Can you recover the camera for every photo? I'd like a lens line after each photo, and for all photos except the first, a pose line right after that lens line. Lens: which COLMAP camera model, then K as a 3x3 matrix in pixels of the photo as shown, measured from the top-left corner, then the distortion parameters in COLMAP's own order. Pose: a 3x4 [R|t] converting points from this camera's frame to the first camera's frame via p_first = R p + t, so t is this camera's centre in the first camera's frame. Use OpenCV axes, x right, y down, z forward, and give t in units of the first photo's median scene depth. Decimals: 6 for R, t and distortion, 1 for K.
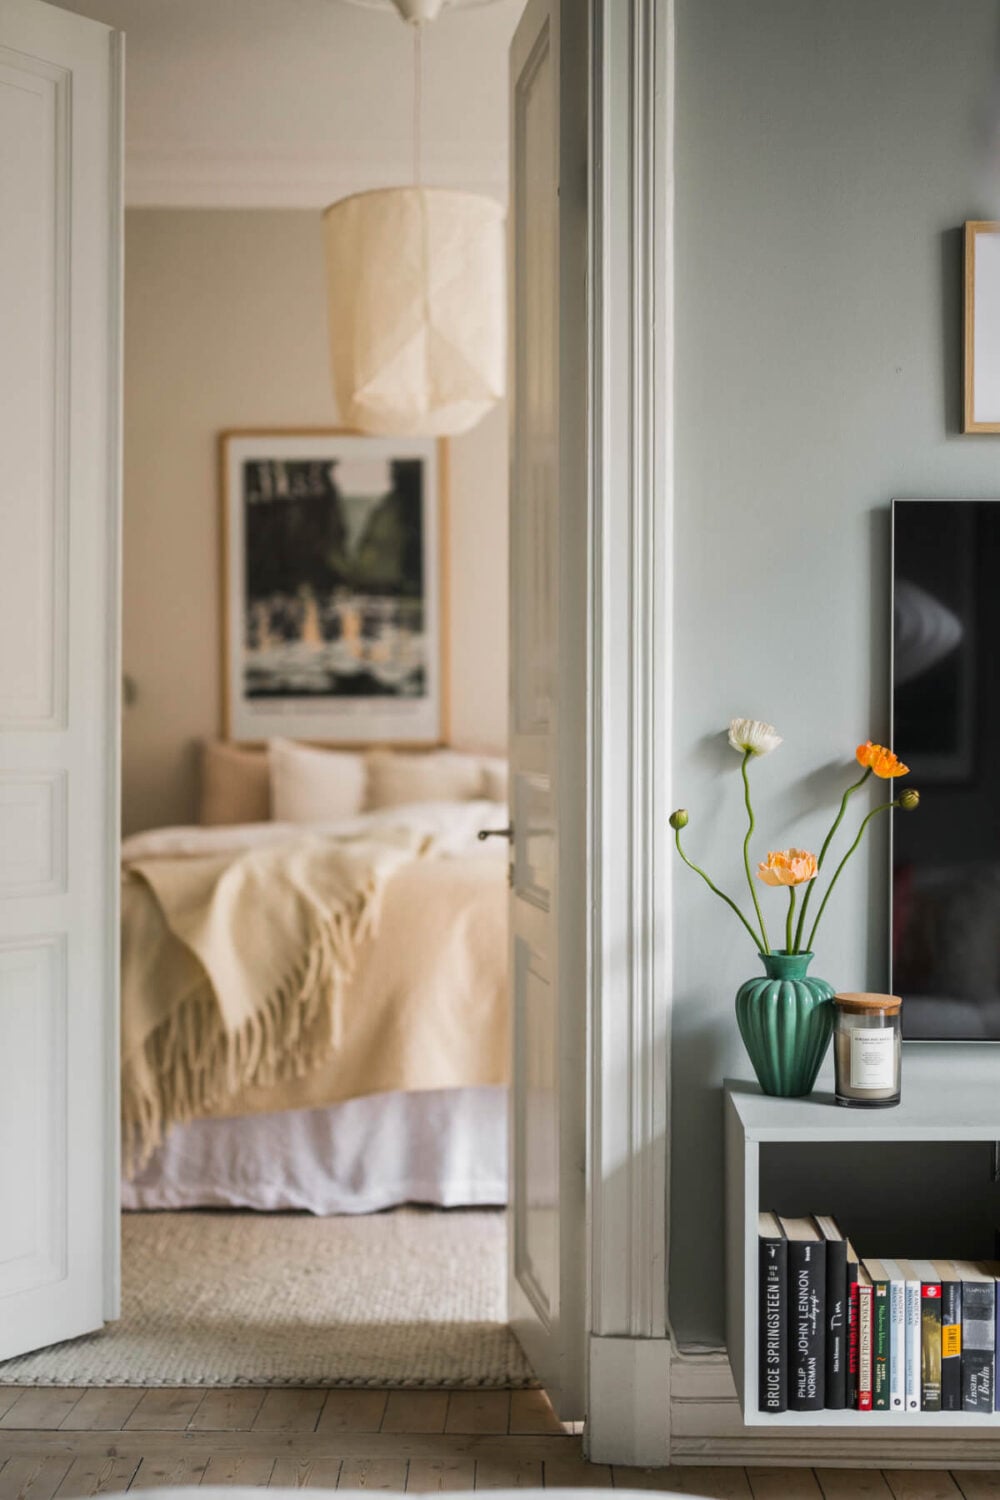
lens RADIAL K [[2145.5, 0, 533.4], [0, 2145.5, 744.5], [0, 0, 1]] dist [-0.004655, 0.000000]
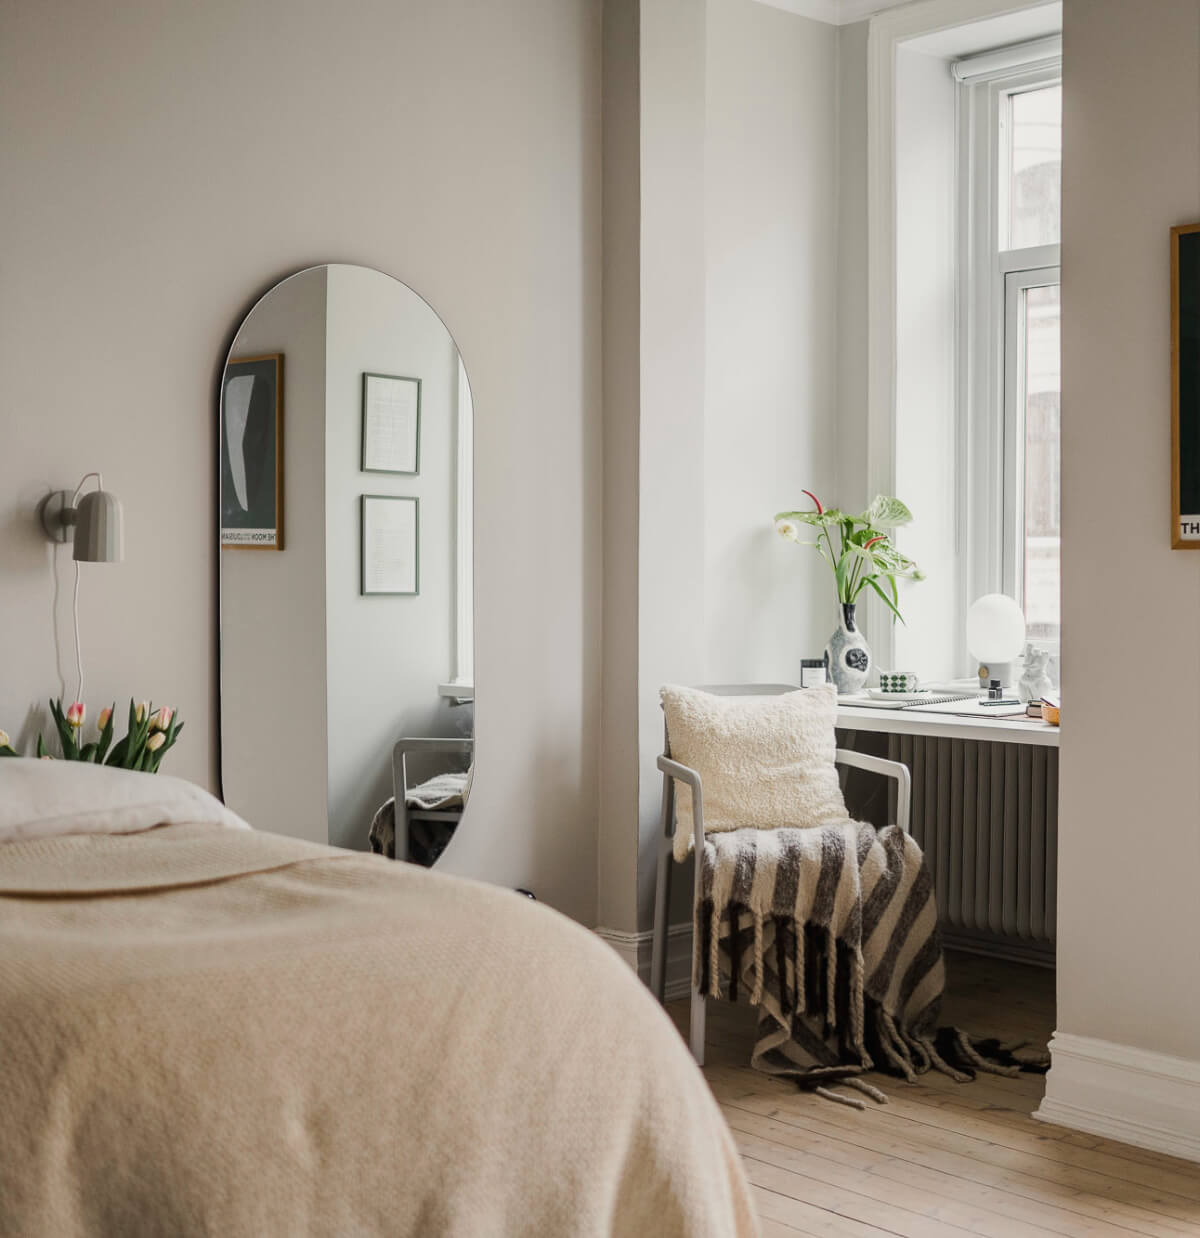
lens RADIAL K [[1751.0, 0, 608.6], [0, 1751.0, 573.4], [0, 0, 1]] dist [-0.002611, 0.000000]
pose [[0.724608, -0.004120, 0.689149, -0.168541], [0.001485, 0.999989, 0.004416, -0.011785], [-0.689160, -0.002176, 0.724606, 0.715258]]
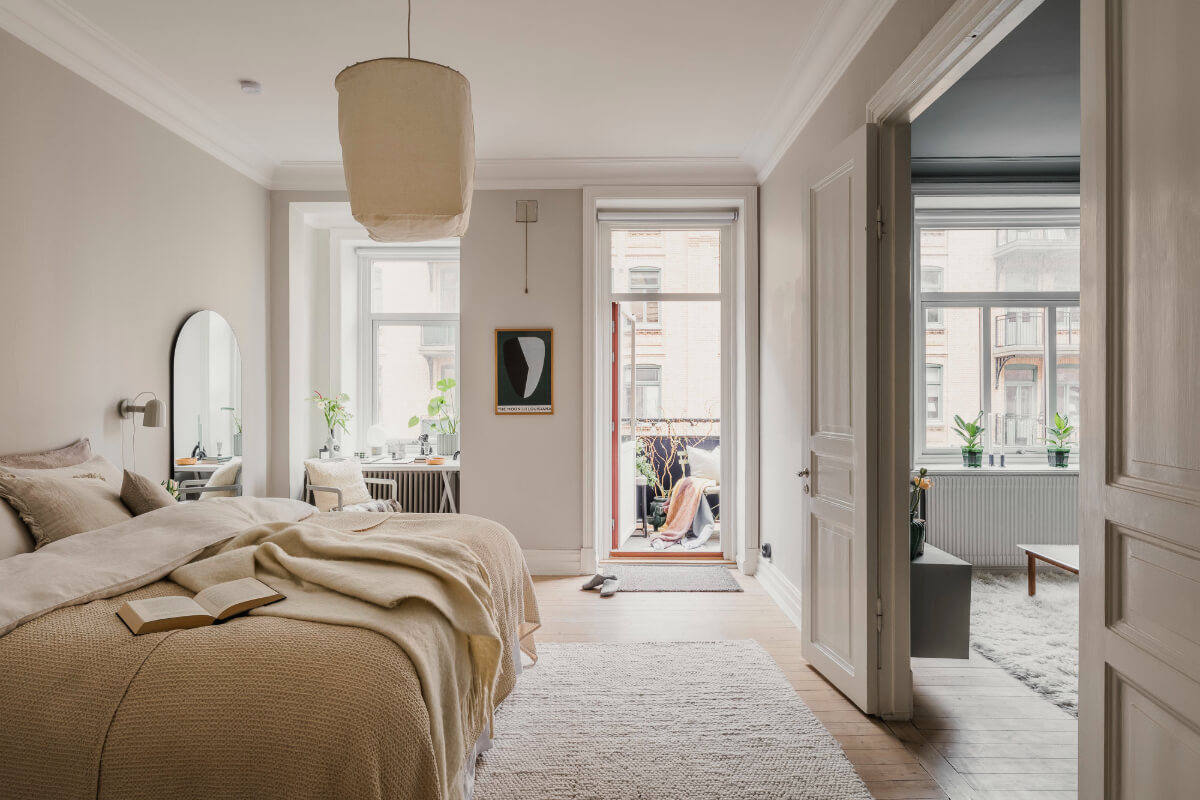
lens RADIAL K [[678.5, 0, 595.8], [0, 678.5, 399.2], [0, 0, 1]] dist [-0.008390, 0.004175]
pose [[-0.002557, -0.001773, 0.999995, -0.532910], [0.005282, 0.999984, 0.001786, -0.041356], [-0.999983, 0.005287, -0.002548, 0.913081]]
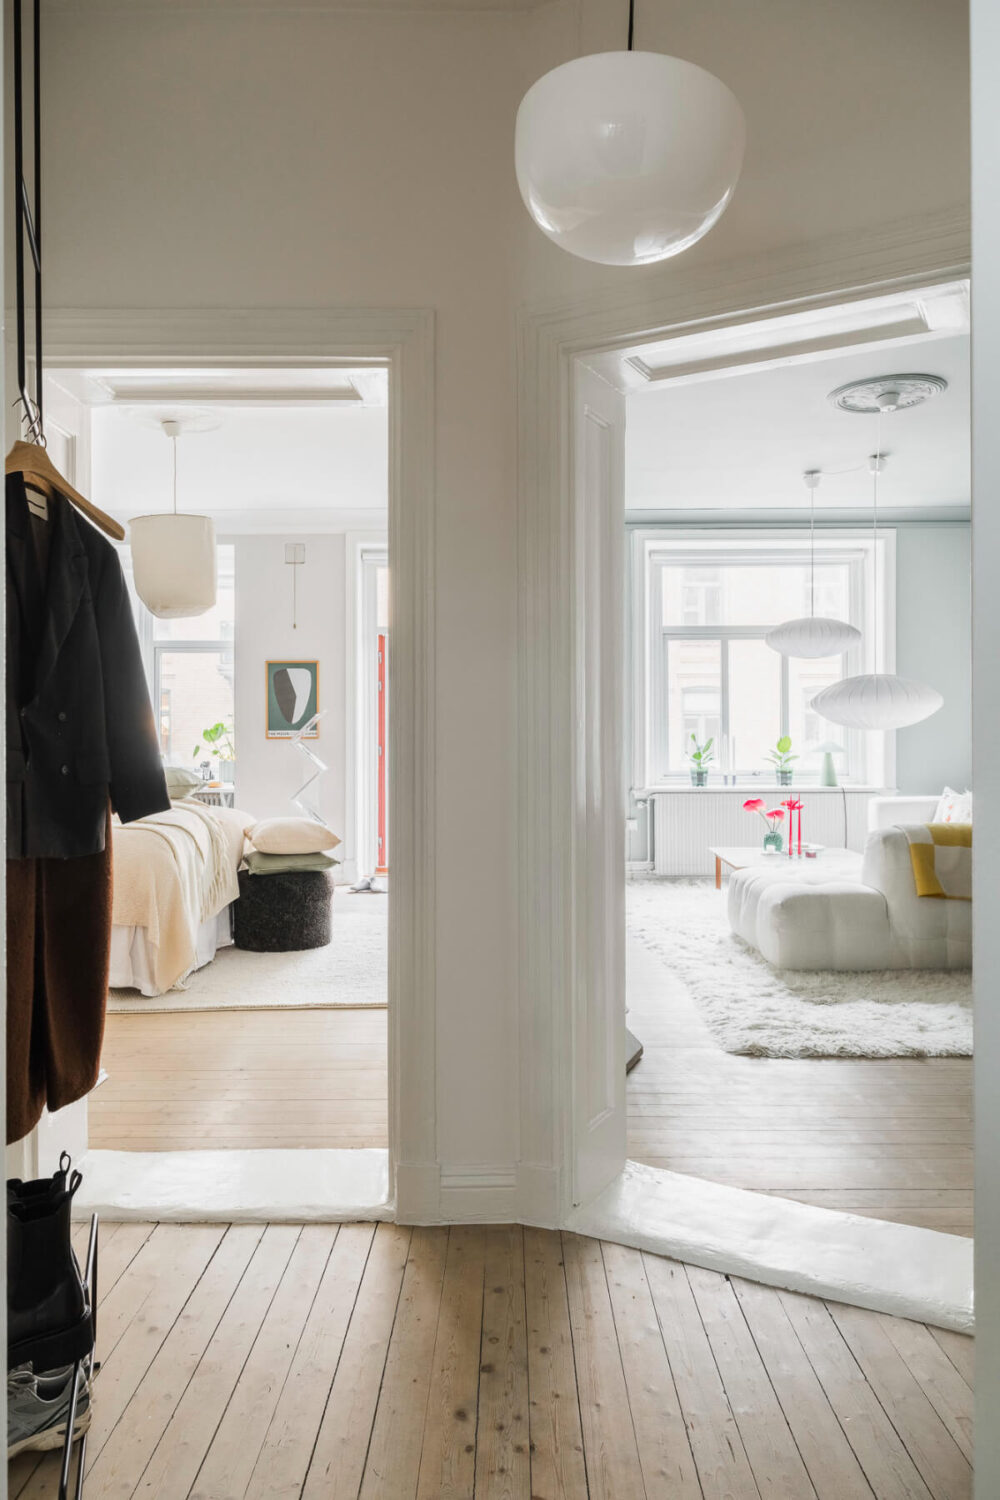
lens RADIAL K [[1012.8, 0, 513.3], [0, 1012.8, 746.8], [0, 0, 1]] dist [0.005591, -0.003449]
pose [[-0.022549, -0.012358, 0.999669, -1.177688], [0.005213, 0.999909, 0.012478, -0.023335], [-0.999732, 0.005493, -0.022482, 0.697510]]
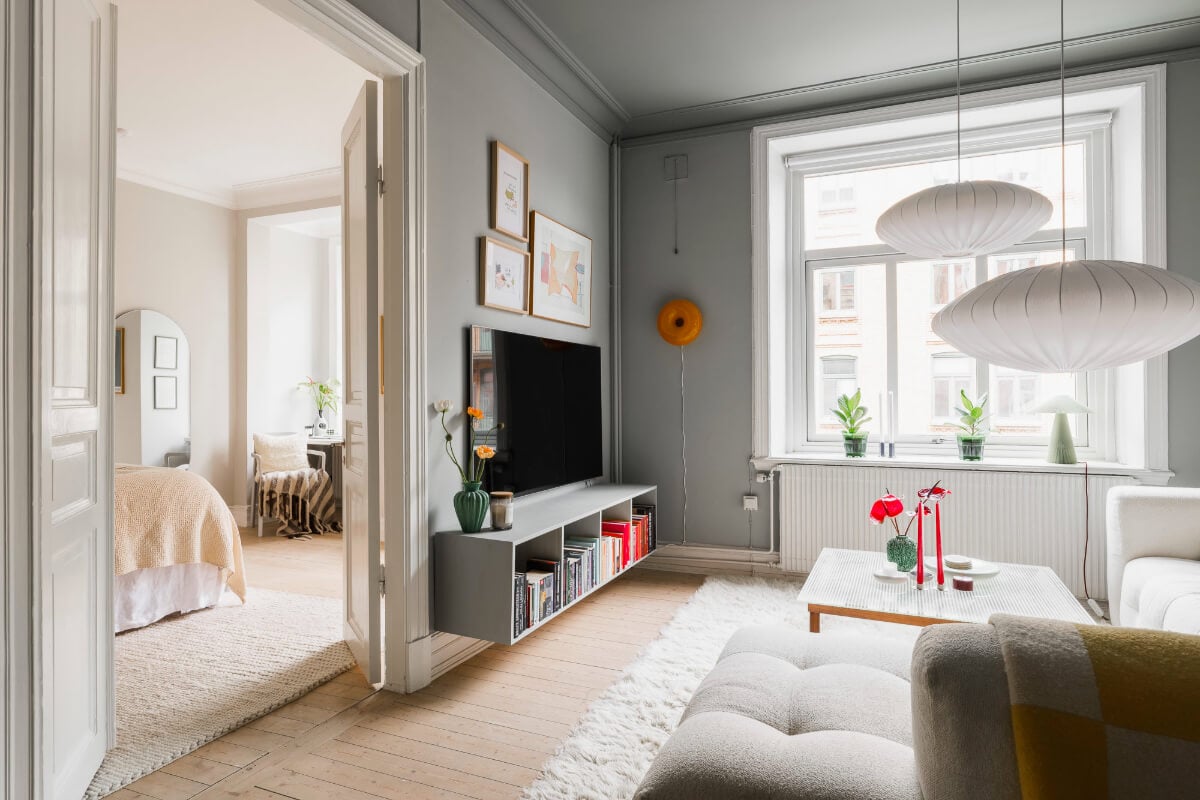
lens RADIAL K [[678.5, 0, 598.0], [0, 678.5, 397.1], [0, 0, 1]] dist [-0.008390, 0.004175]
pose [[0.375319, 0.002733, 0.926892, -0.417766], [0.003616, 0.999984, -0.004413, -0.006856], [-0.926889, 0.005008, 0.375303, 0.326009]]
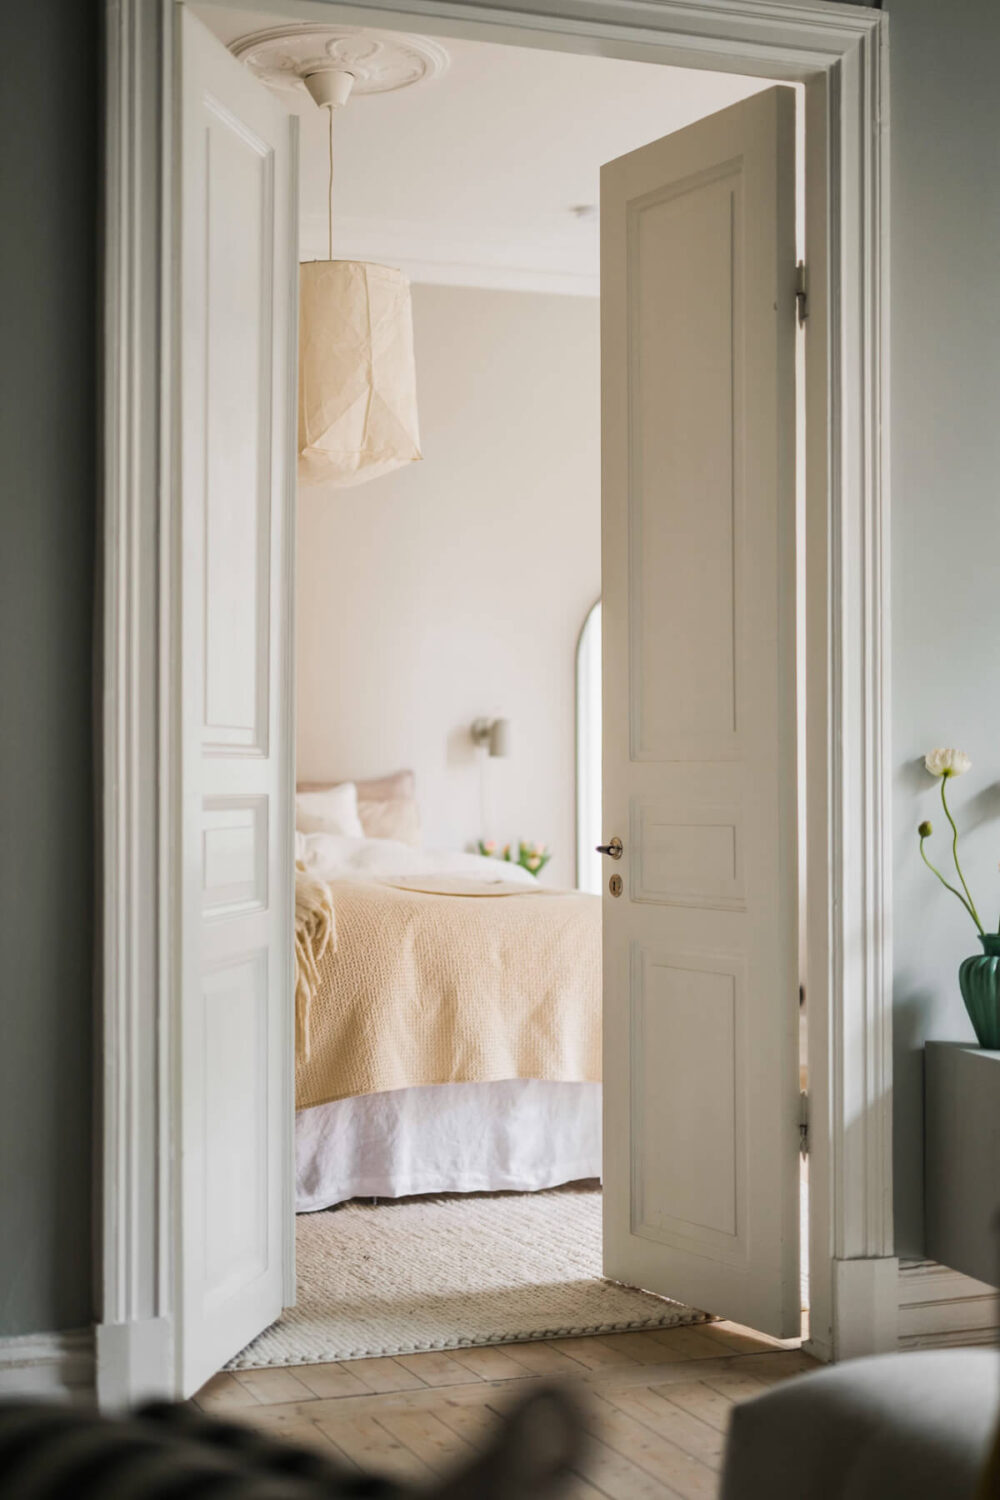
lens RADIAL K [[2145.5, 0, 507.5], [0, 2145.5, 754.6], [0, 0, 1]] dist [-0.004655, 0.000000]
pose [[0.925510, 0.004218, 0.378701, -0.397782], [0.001849, 0.999876, -0.015657, 0.007200], [-0.378720, 0.015191, 0.925387, -0.030814]]
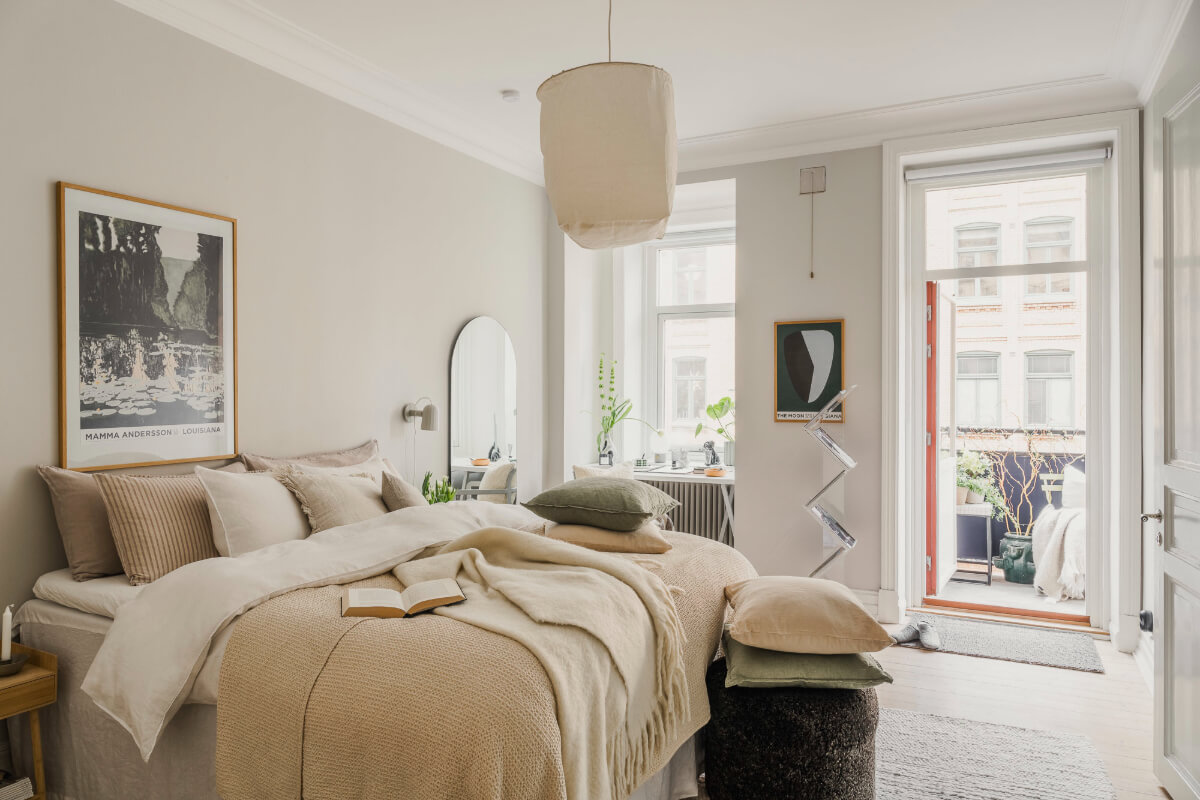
lens RADIAL K [[810.3, 0, 592.5], [0, 810.3, 389.7], [0, 0, 1]] dist [0.005591, -0.003449]
pose [[0.442191, 0.003818, 0.896913, -0.553665], [0.002720, 0.999981, -0.005597, -0.053075], [-0.896917, 0.004915, 0.442172, 0.812990]]
